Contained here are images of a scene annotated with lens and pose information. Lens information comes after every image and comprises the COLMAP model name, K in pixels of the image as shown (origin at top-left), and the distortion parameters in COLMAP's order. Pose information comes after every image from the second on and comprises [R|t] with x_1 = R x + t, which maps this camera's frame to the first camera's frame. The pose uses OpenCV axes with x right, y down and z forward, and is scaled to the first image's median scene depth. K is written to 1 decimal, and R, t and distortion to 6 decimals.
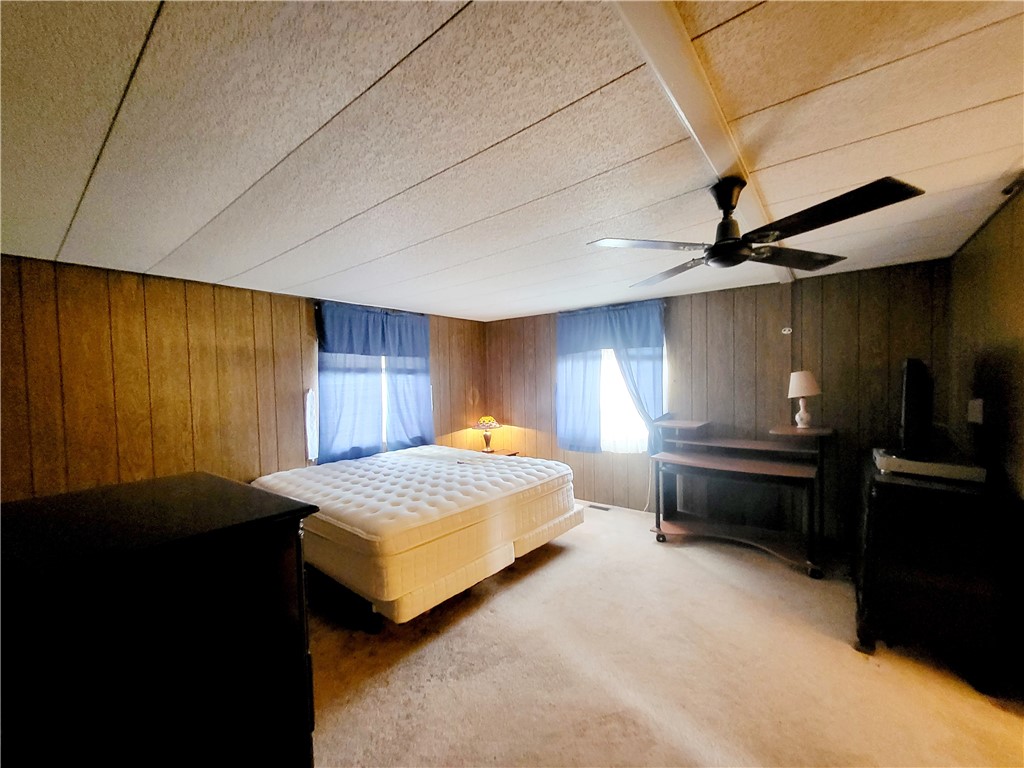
lens RADIAL K [[398.9, 0, 513.4], [0, 398.9, 388.0], [0, 0, 1]] dist [0.001933, 0.000034]
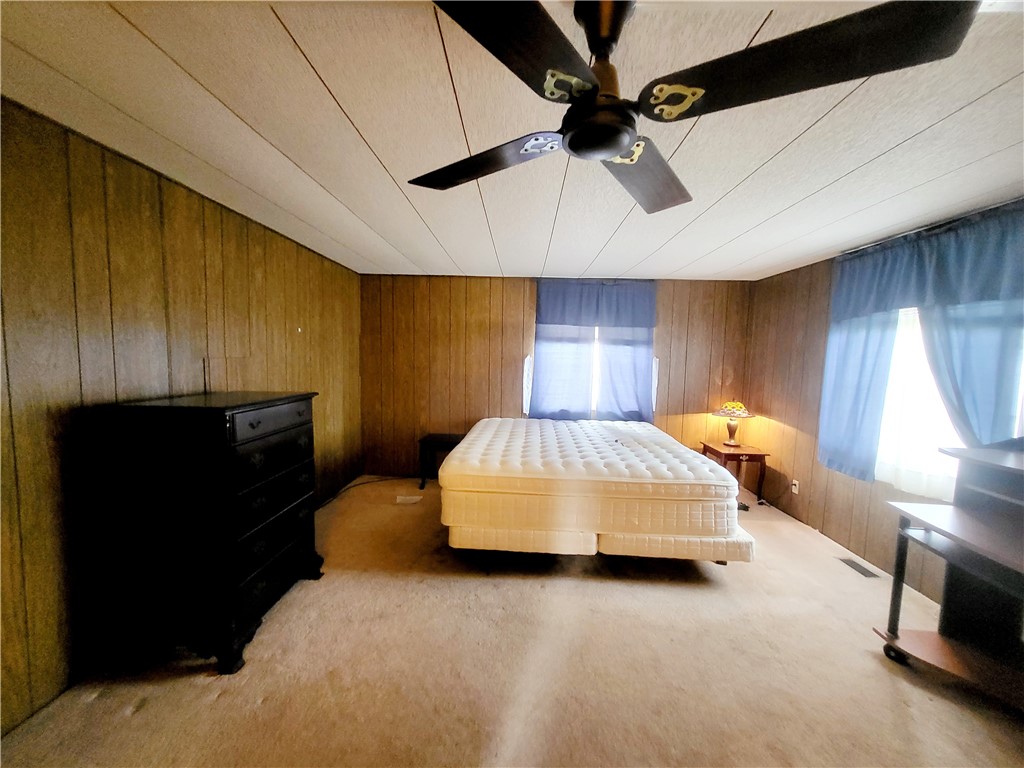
lens RADIAL K [[398.9, 0, 513.4], [0, 398.9, 388.0], [0, 0, 1]] dist [0.001933, 0.000034]
pose [[0.611786, 0.106854, -0.783773, 0.365831], [-0.054588, 0.994175, 0.092929, -0.007032], [0.789137, -0.014068, 0.614056, 0.206752]]
